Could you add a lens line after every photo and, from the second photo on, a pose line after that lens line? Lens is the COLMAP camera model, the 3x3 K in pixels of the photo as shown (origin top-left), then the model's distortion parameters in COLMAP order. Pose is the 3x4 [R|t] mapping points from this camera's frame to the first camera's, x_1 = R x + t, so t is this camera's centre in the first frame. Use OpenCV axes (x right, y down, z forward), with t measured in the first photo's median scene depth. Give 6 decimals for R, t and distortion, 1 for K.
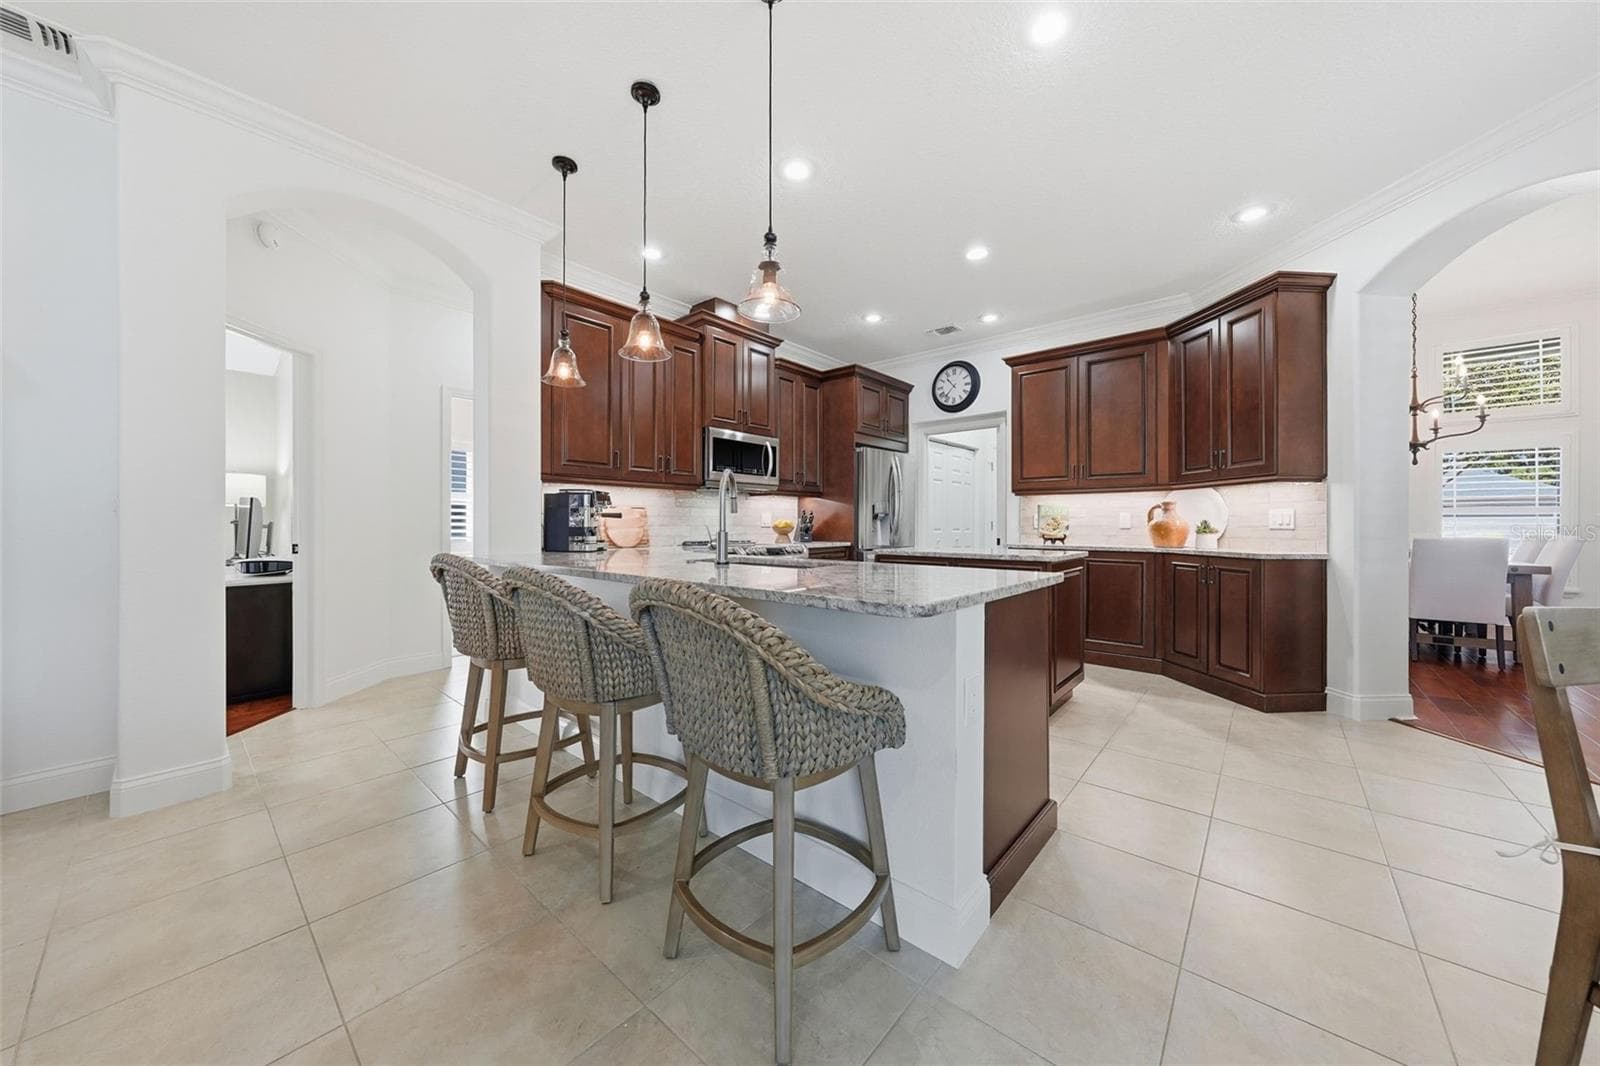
lens RADIAL K [[549.9, 0, 797.4], [0, 549.9, 528.4], [0, 0, 1]] dist [-0.001272, 0.000064]
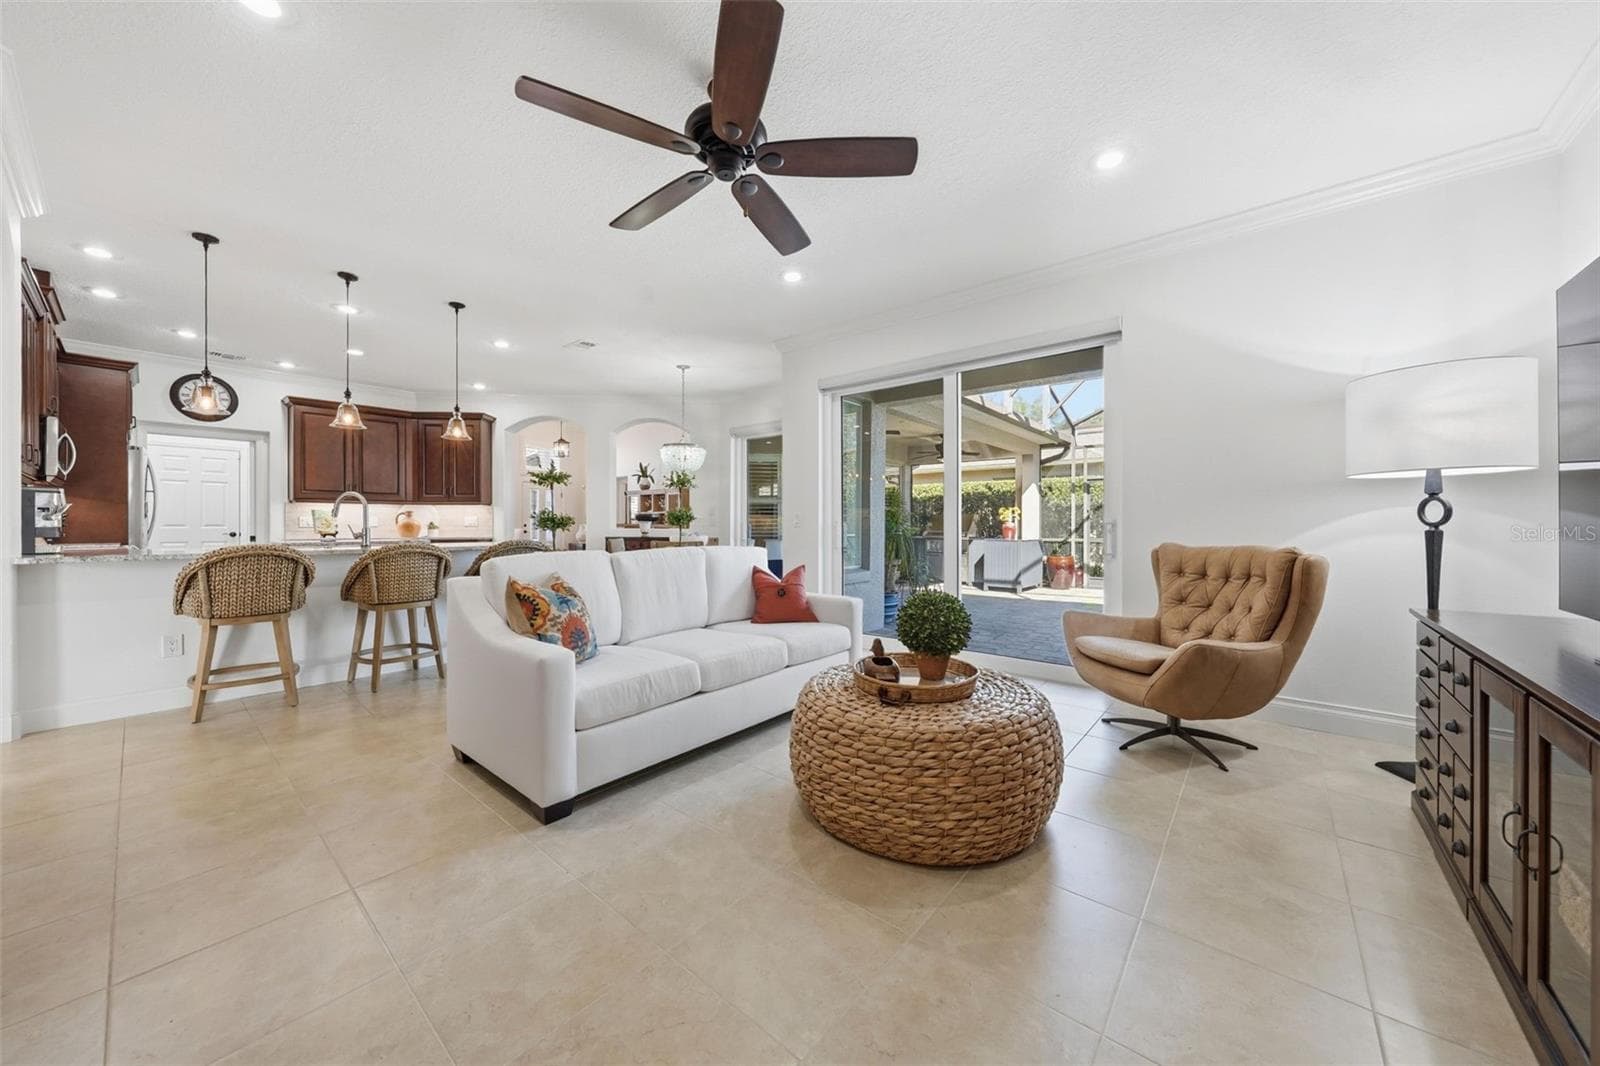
lens RADIAL K [[549.9, 0, 797.4], [0, 549.9, 528.4], [0, 0, 1]] dist [-0.001272, 0.000064]
pose [[0.000179, -0.006764, 0.999977, -1.006867], [0.007109, 0.999952, 0.006763, 0.002846], [-0.999975, 0.007107, 0.000227, -0.216243]]
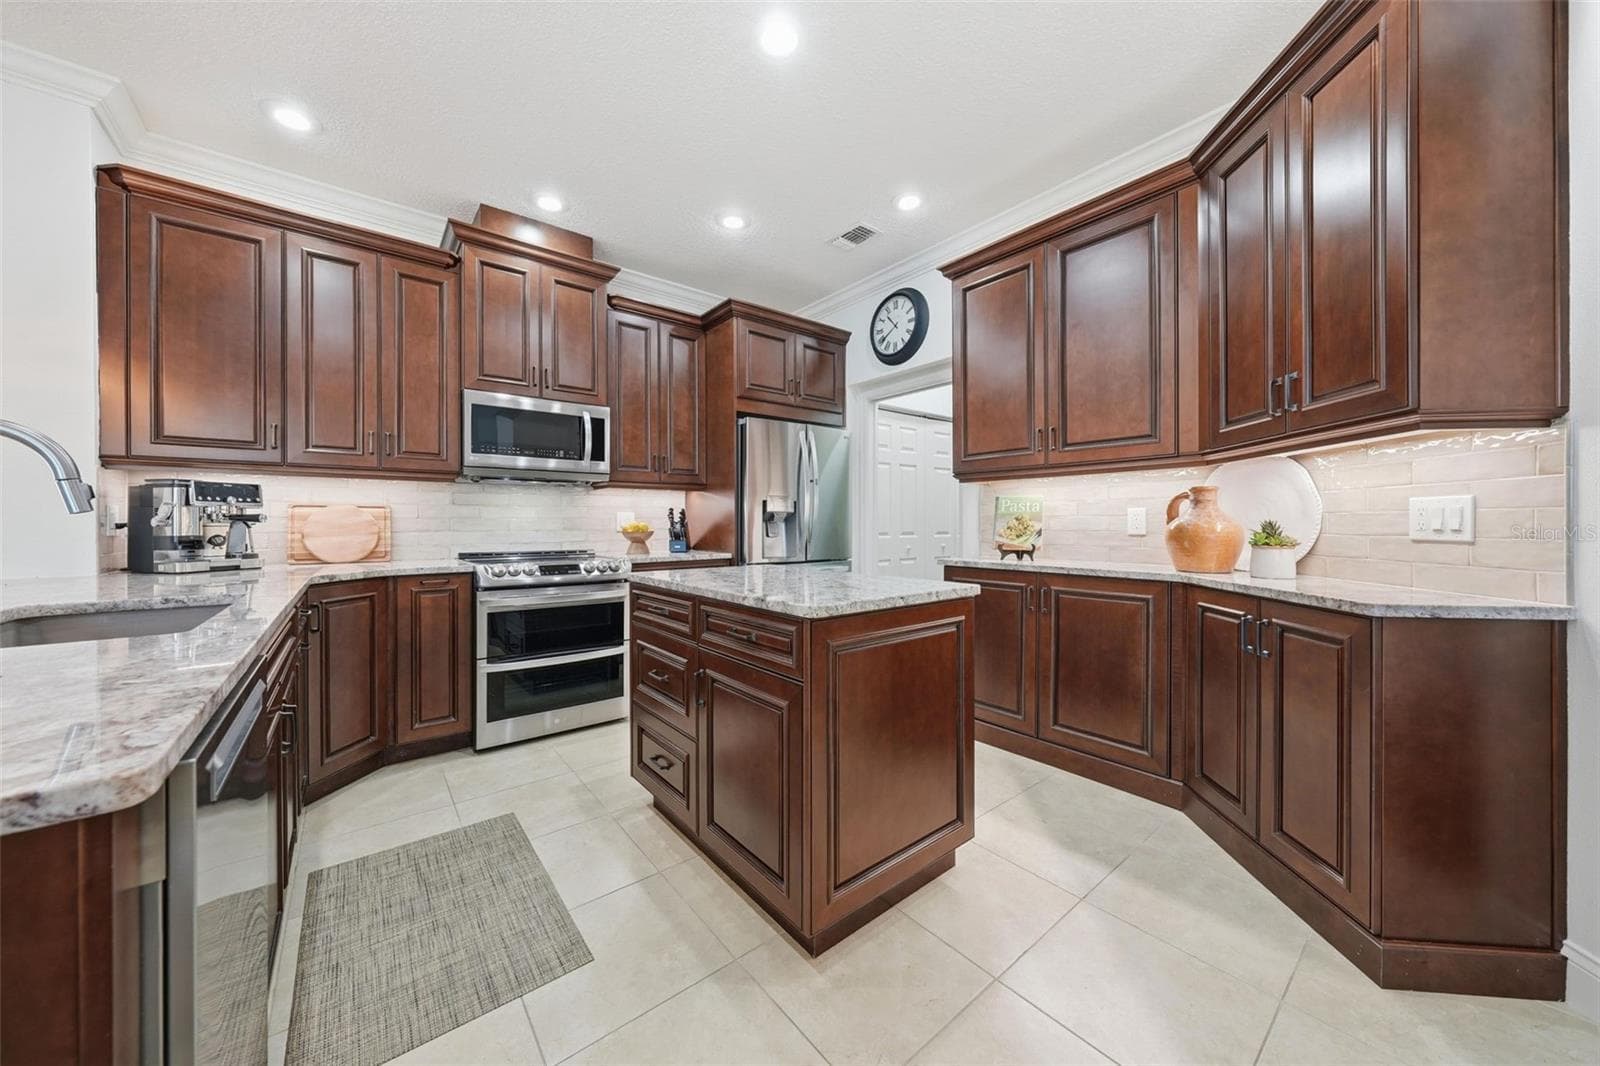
lens RADIAL K [[549.9, 0, 797.4], [0, 549.9, 528.4], [0, 0, 1]] dist [-0.001272, 0.000064]
pose [[0.983102, -0.001203, -0.183056, 0.361799], [0.001596, 0.999997, 0.002000, -0.009075], [0.183053, -0.002259, 0.983100, 0.375834]]
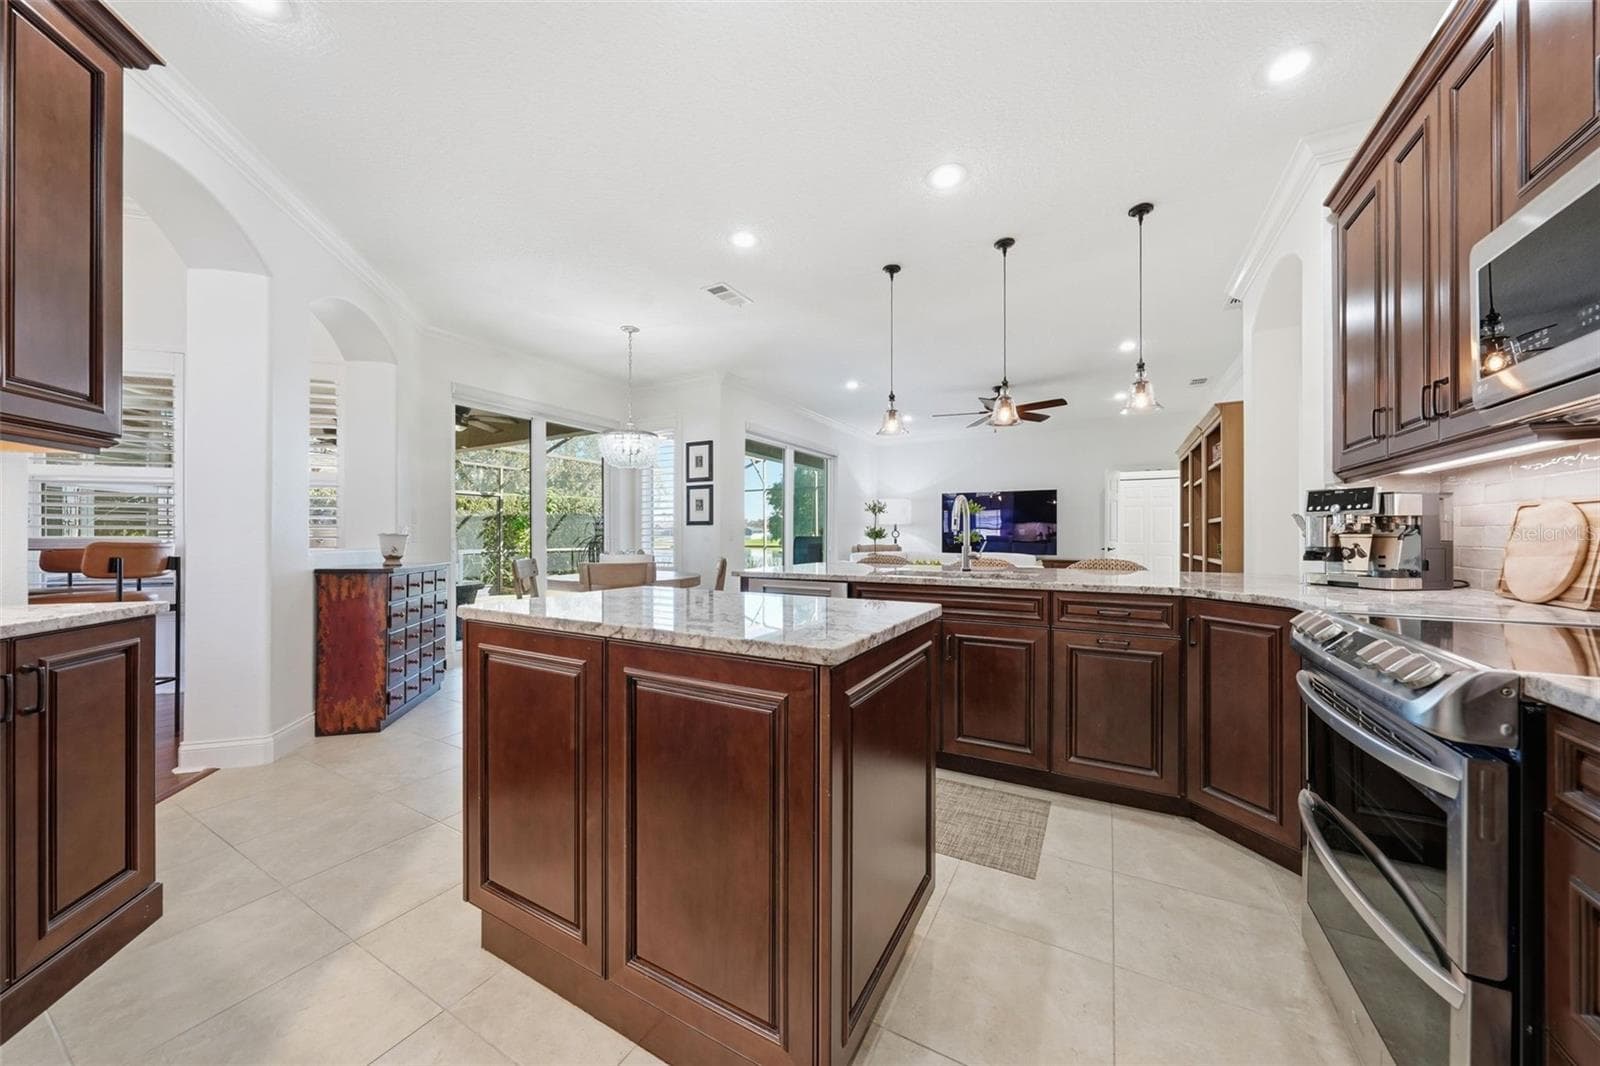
lens RADIAL K [[549.9, 0, 797.4], [0, 549.9, 528.4], [0, 0, 1]] dist [-0.001272, 0.000064]
pose [[-0.981643, -0.004210, -0.190681, 0.276438], [-0.002805, 0.999967, -0.007640, -0.013599], [0.190707, -0.006965, -0.981622, 1.177877]]
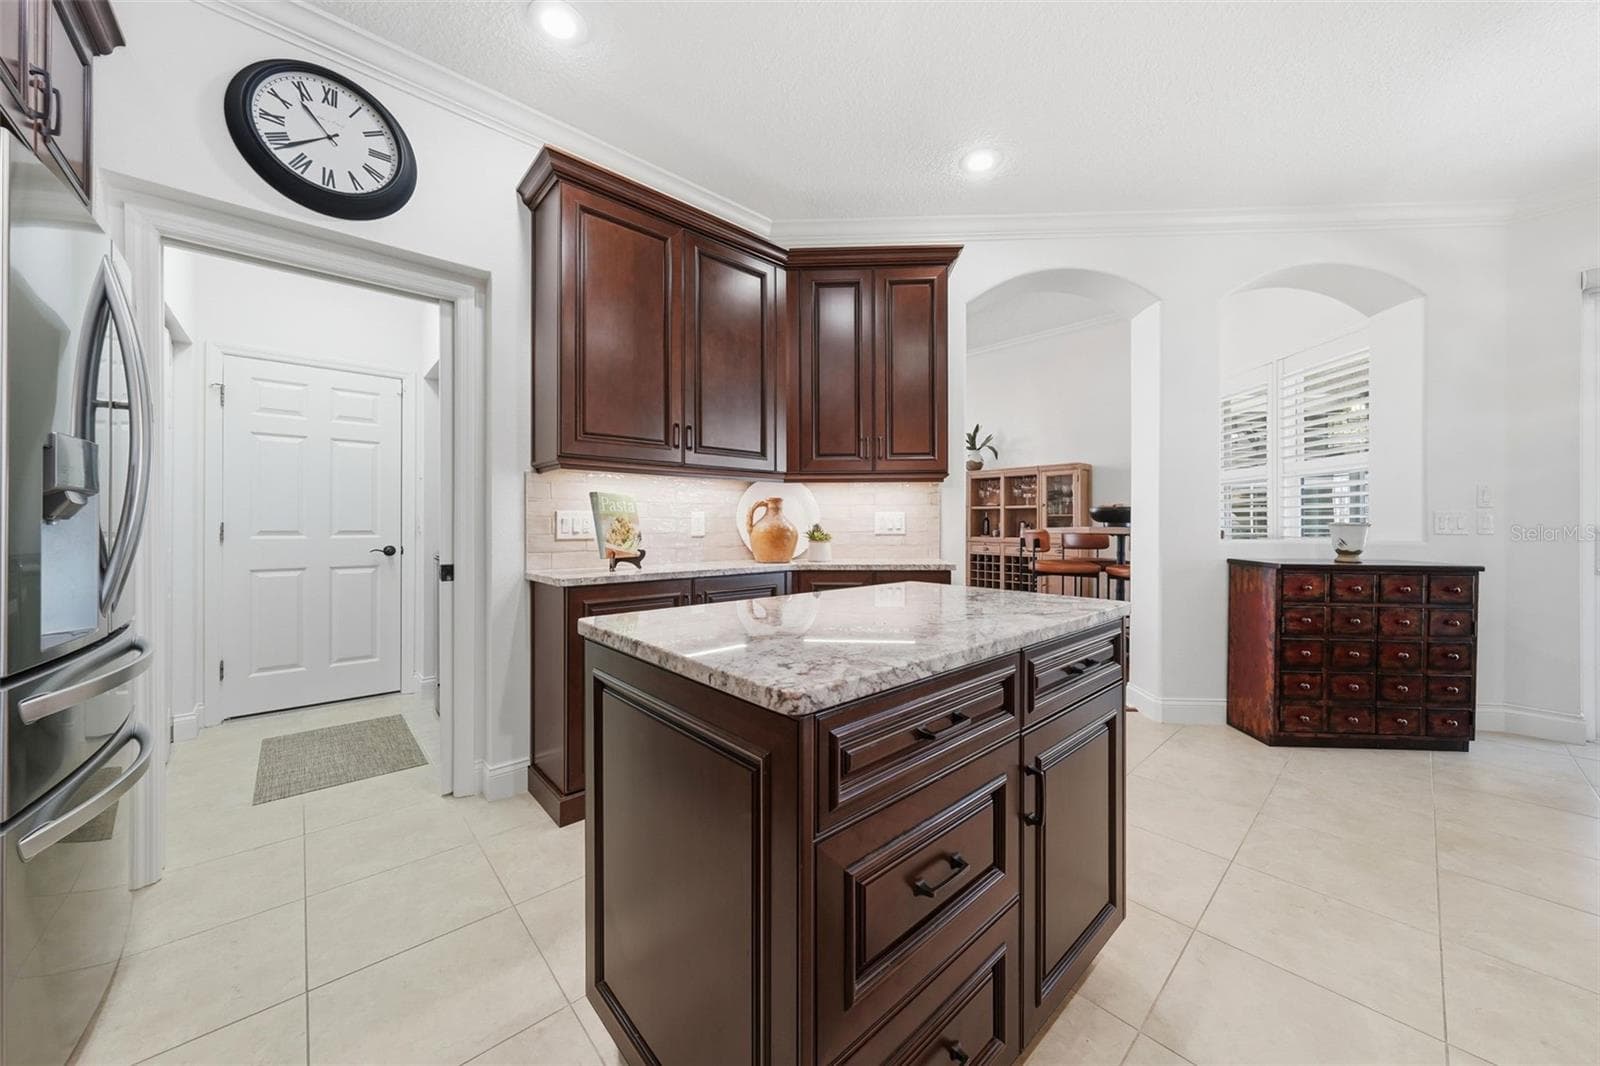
lens RADIAL K [[549.9, 0, 797.4], [0, 549.9, 528.4], [0, 0, 1]] dist [-0.001272, 0.000064]
pose [[0.140721, -0.005958, 0.990031, -0.025449], [0.008628, 0.999951, 0.004791, -0.011779], [-0.990012, 0.007868, 0.140766, 0.821582]]
